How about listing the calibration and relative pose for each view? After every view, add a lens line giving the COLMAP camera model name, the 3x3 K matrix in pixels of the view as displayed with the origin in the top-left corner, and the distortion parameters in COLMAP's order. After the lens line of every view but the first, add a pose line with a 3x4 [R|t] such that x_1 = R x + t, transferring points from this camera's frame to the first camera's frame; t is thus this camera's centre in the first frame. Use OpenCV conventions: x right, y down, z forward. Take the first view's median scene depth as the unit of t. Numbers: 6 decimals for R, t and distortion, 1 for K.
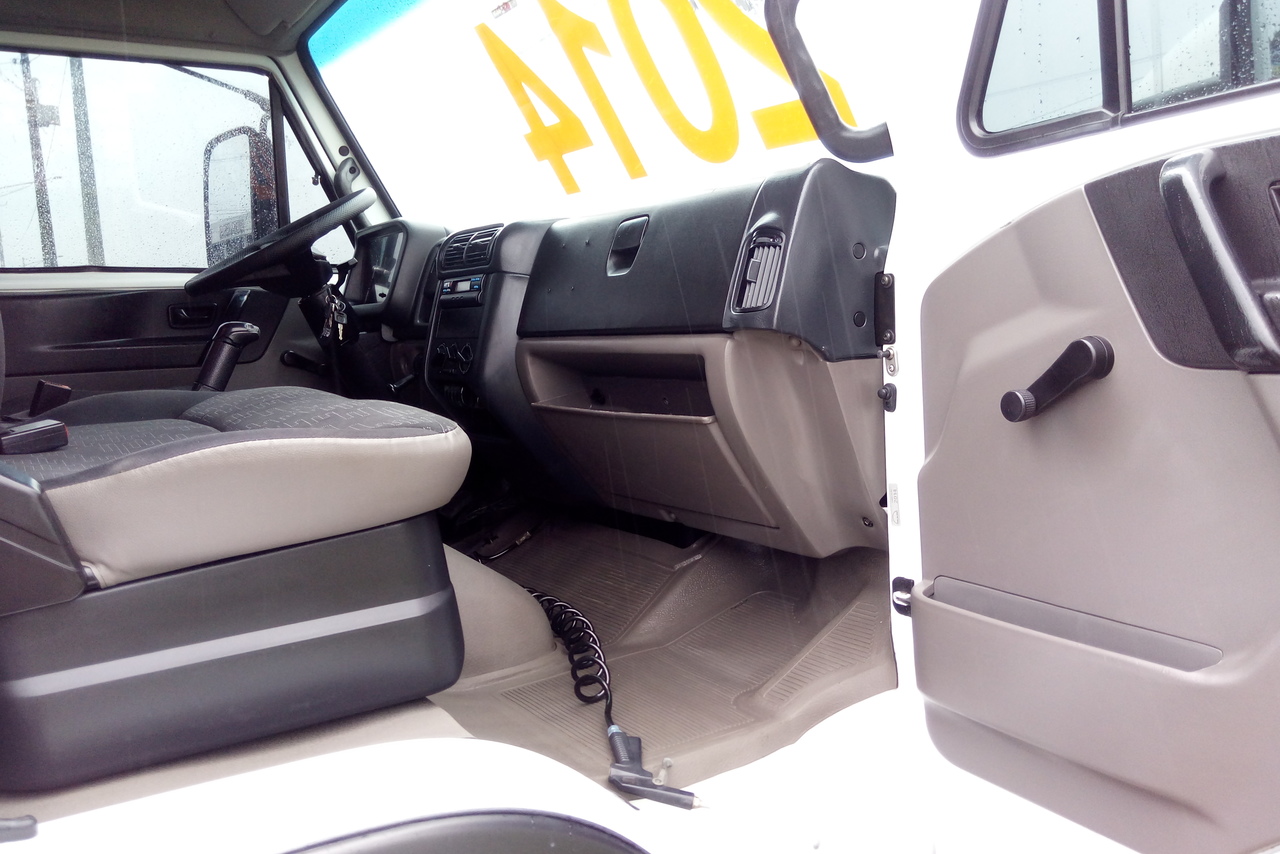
lens RADIAL K [[1067.2, 0, 647.3], [0, 1067.2, 455.6], [0, 0, 1]] dist [0.126015, -0.261348]
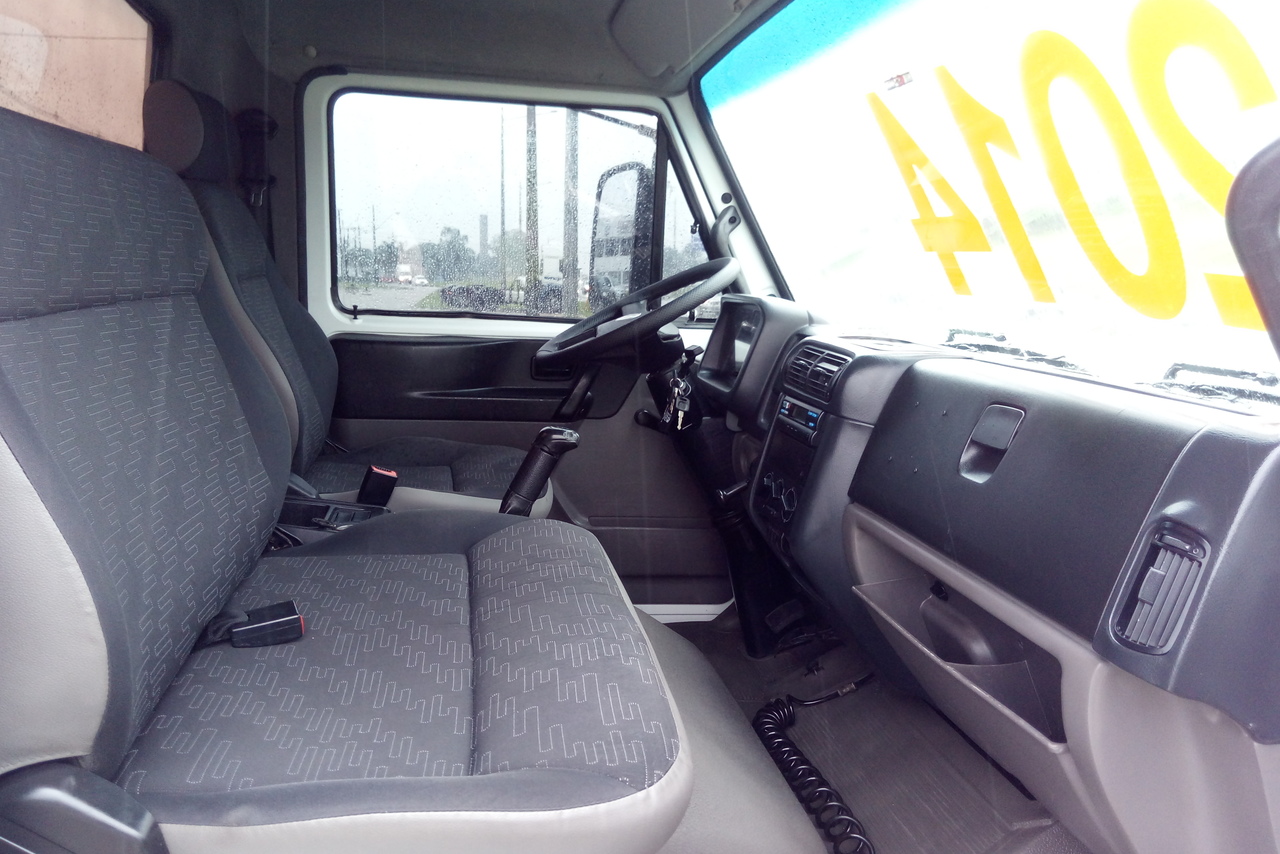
lens RADIAL K [[1067.2, 0, 647.3], [0, 1067.2, 455.6], [0, 0, 1]] dist [0.126015, -0.261348]
pose [[0.919188, 0.138927, -0.368500, 0.027217], [-0.119604, 0.989993, 0.074894, -0.149038], [0.375217, -0.024767, 0.926606, 0.149804]]
